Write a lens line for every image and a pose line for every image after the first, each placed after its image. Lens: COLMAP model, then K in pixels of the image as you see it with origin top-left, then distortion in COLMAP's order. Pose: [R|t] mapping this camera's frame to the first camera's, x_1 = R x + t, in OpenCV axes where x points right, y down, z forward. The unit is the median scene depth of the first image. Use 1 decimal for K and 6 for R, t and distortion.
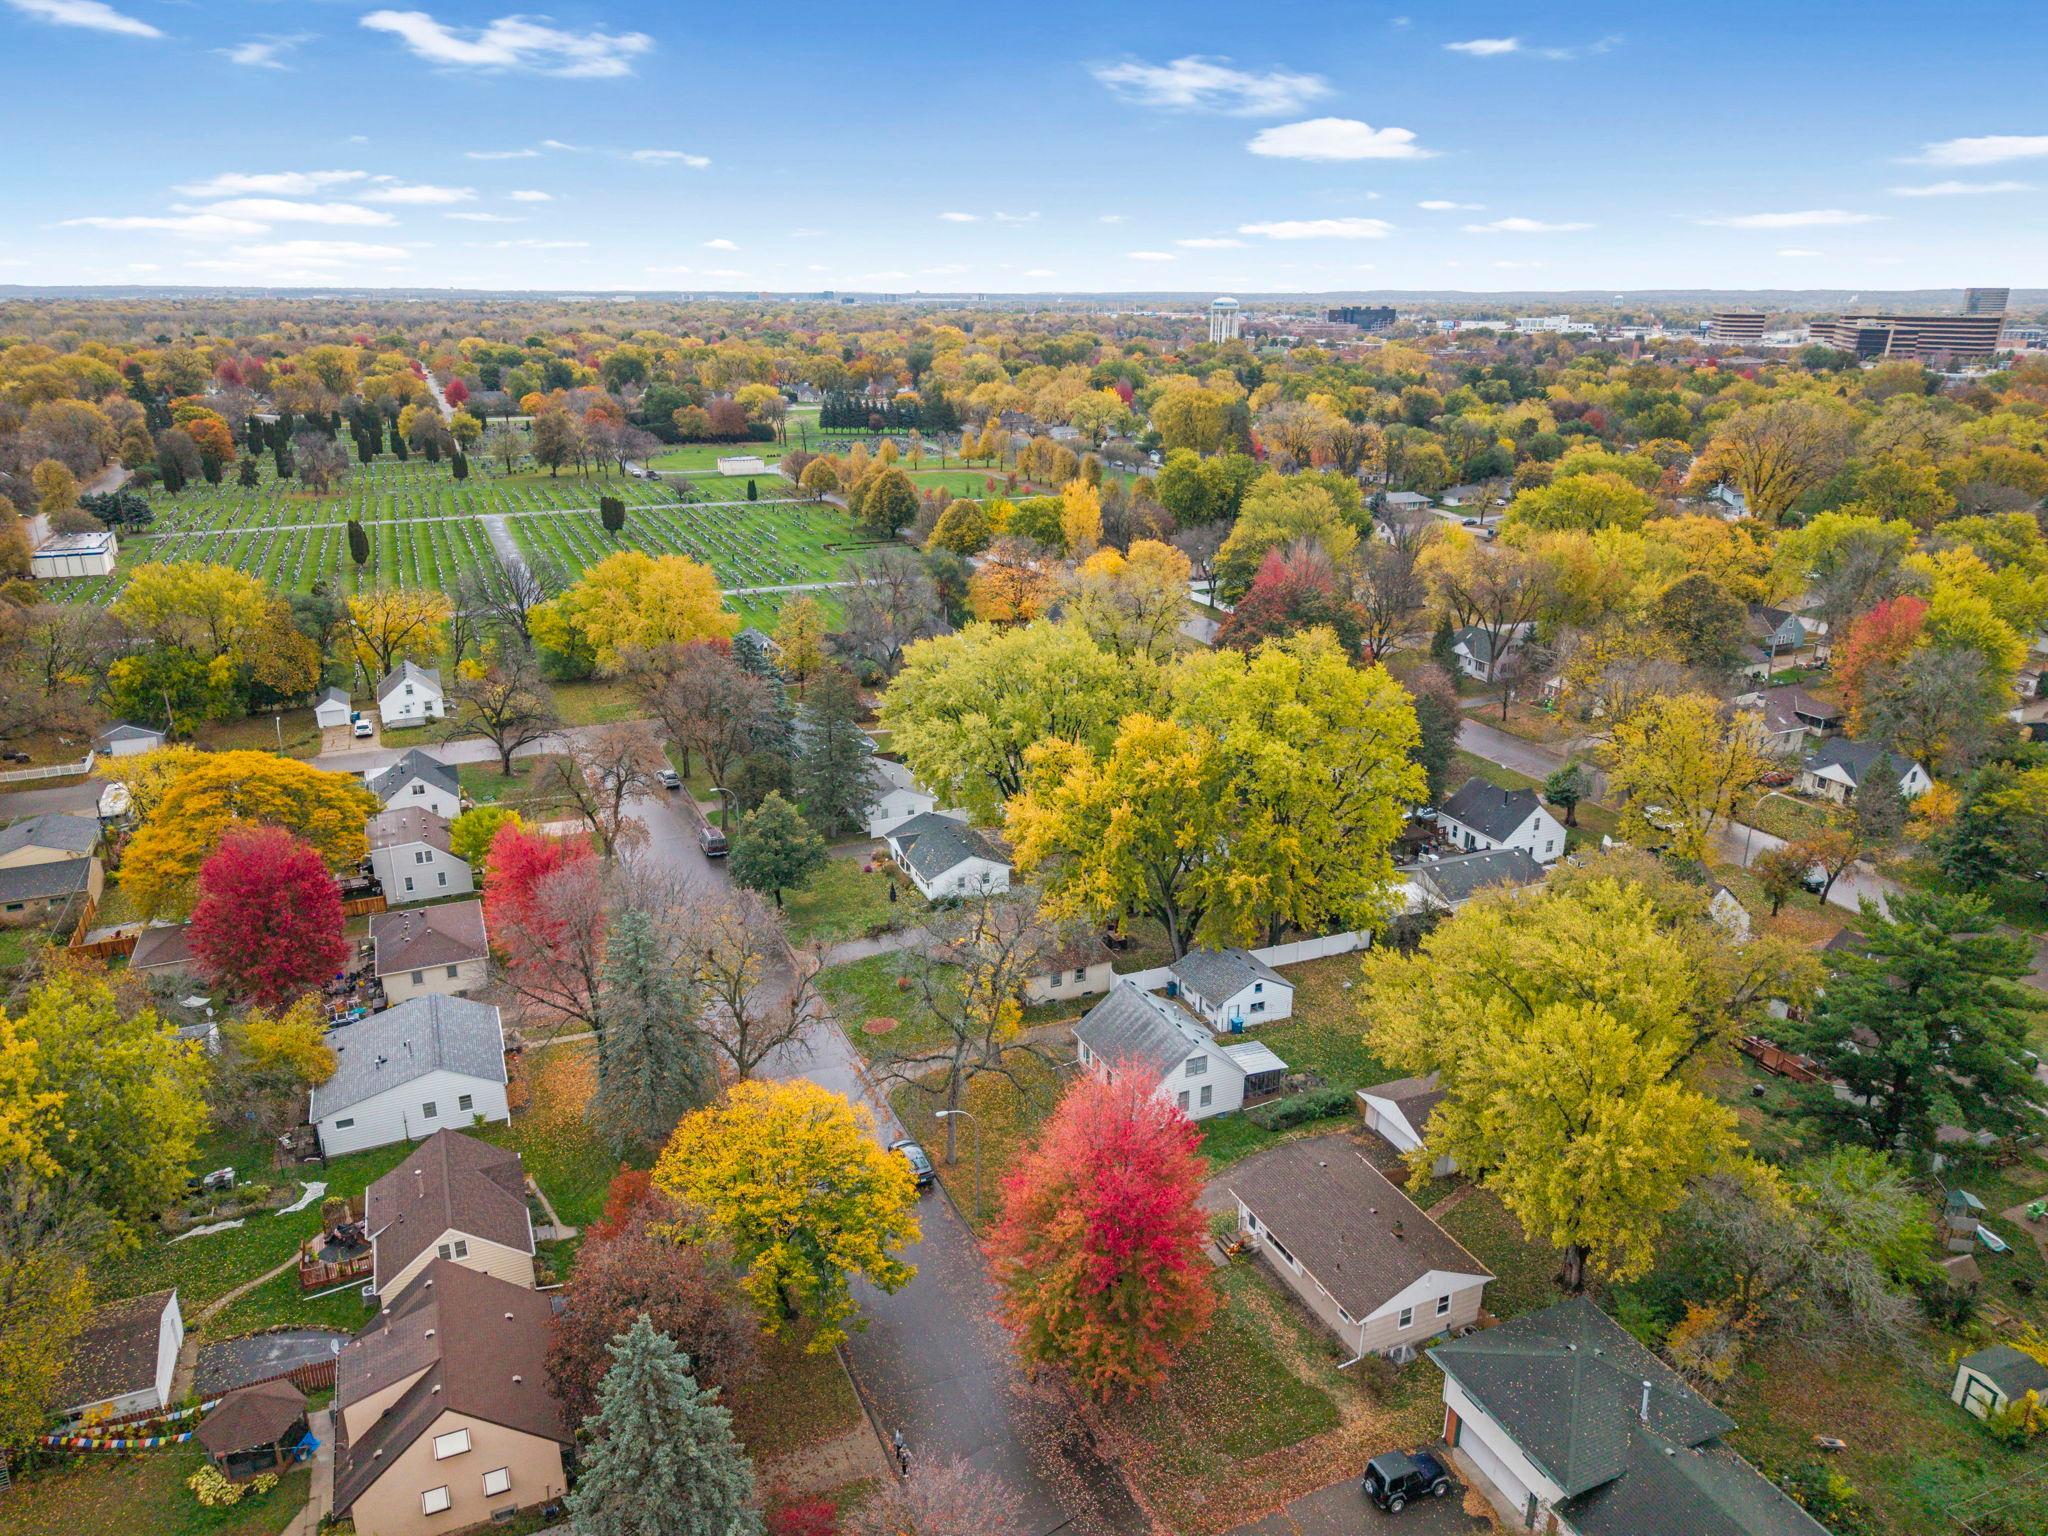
lens RADIAL K [[1390.5, 0, 1024.7], [0, 1390.5, 768.6], [0, 0, 1]] dist [0.021180, -0.022490]
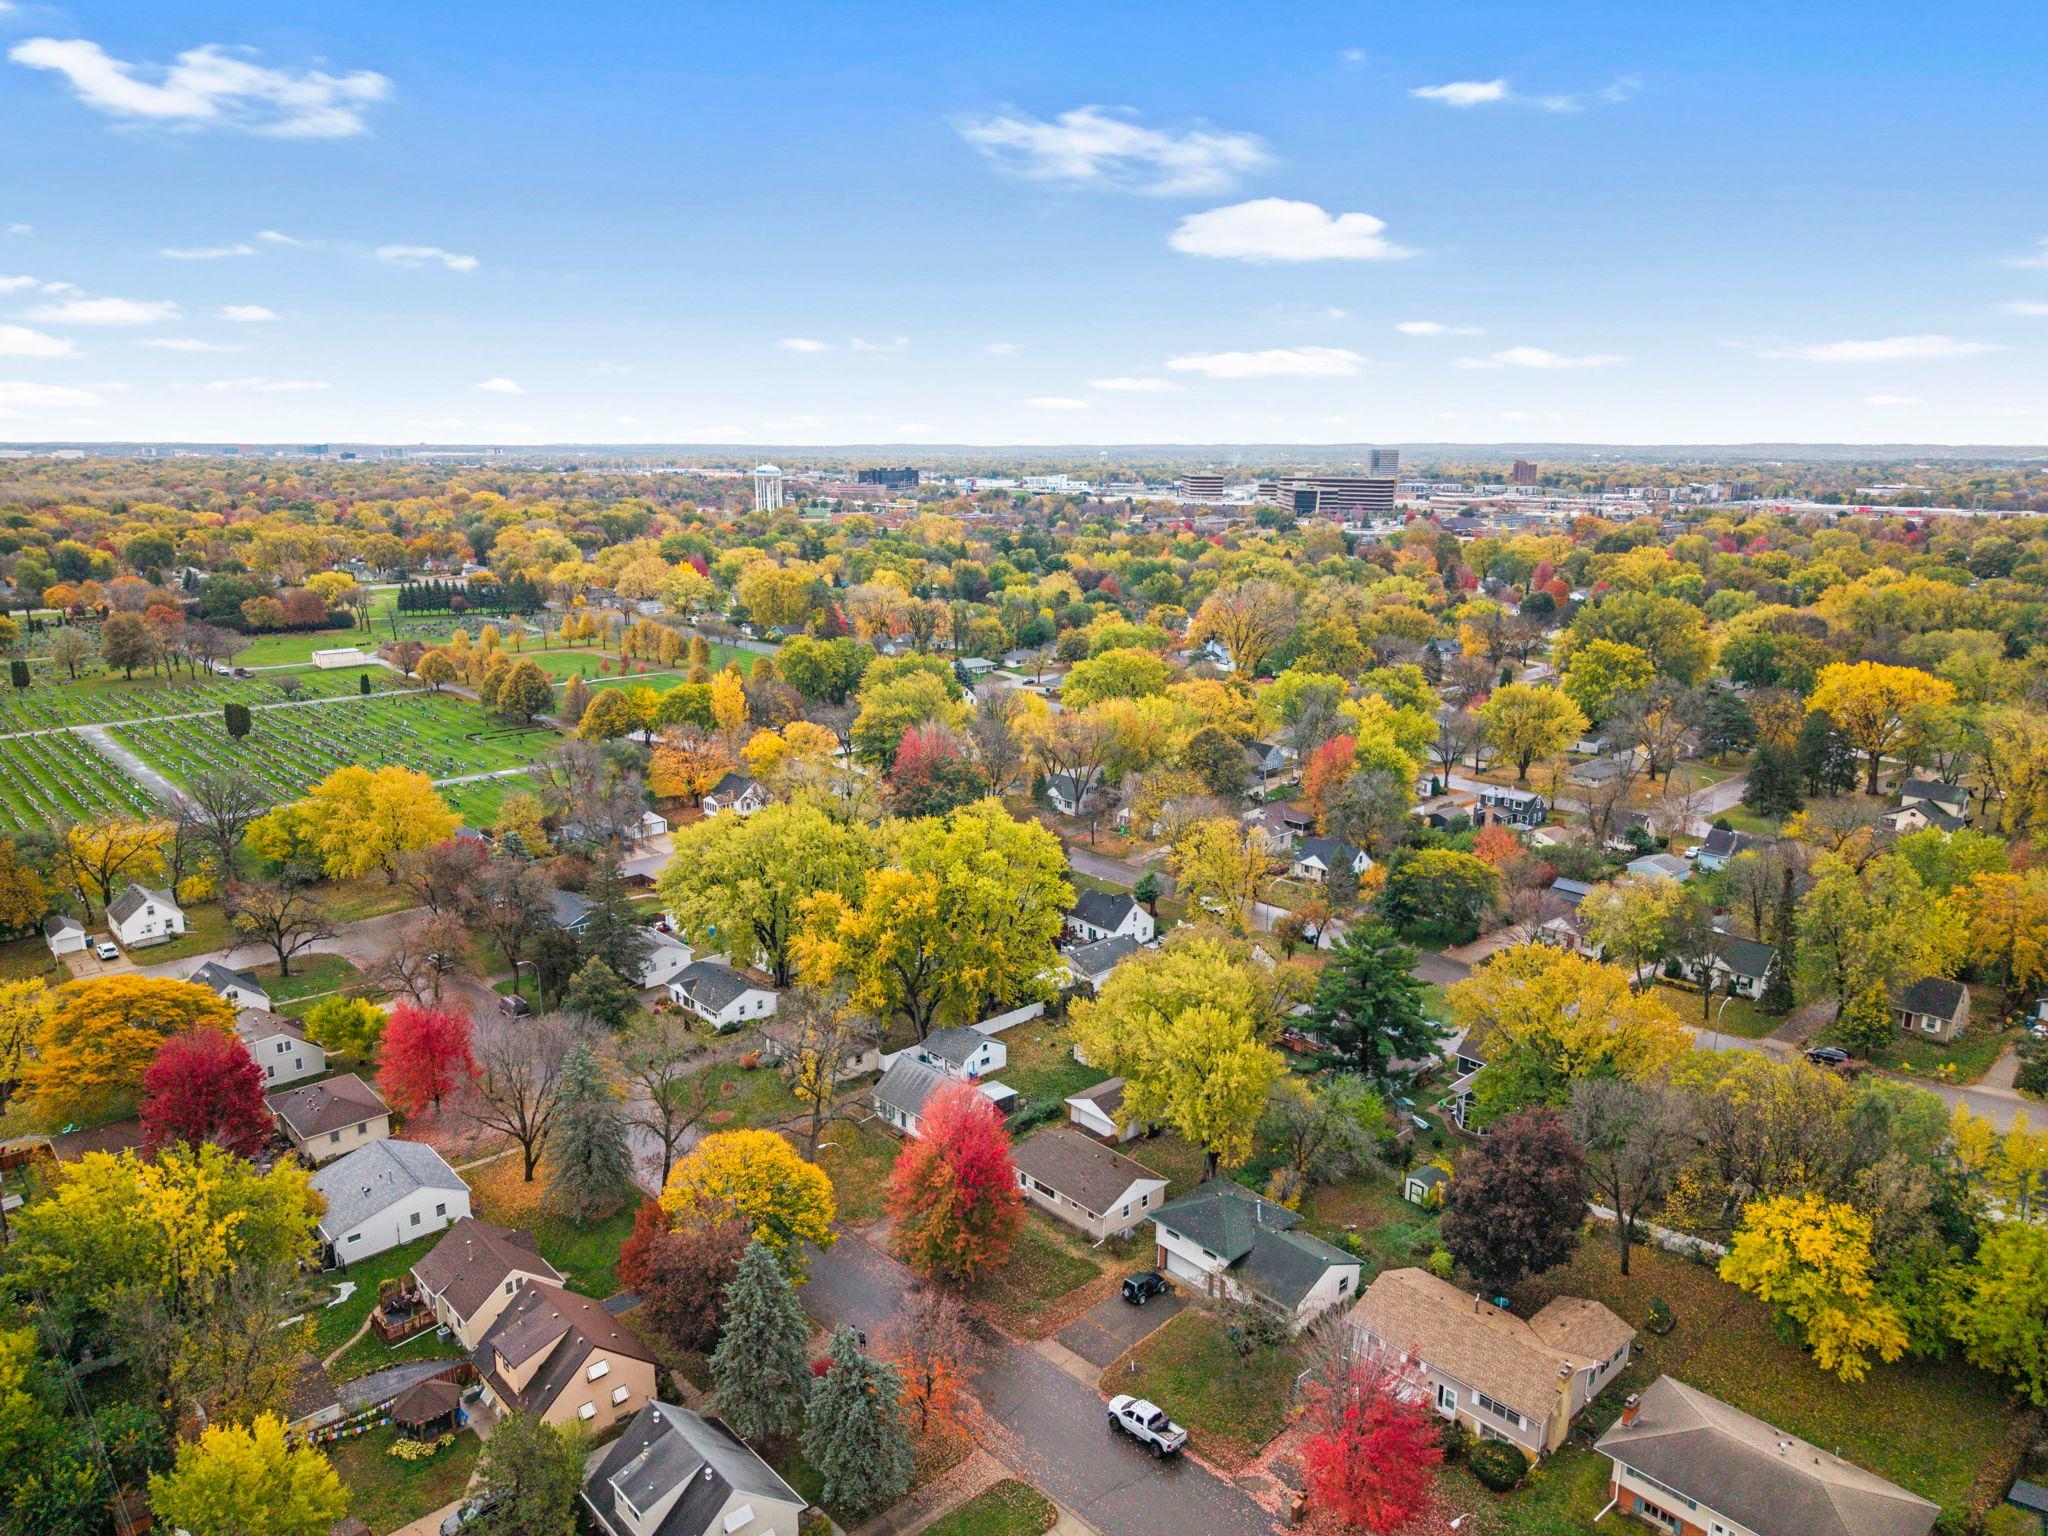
lens RADIAL K [[1392.4, 0, 1023.7], [0, 1392.4, 750.8], [0, 0, 1]] dist [0.099697, -0.134737]
pose [[0.945928, -0.069809, 0.316774, -0.157923], [0.104257, 0.990182, -0.093112, -0.006862], [-0.307164, 0.121103, 0.943920, -0.293617]]
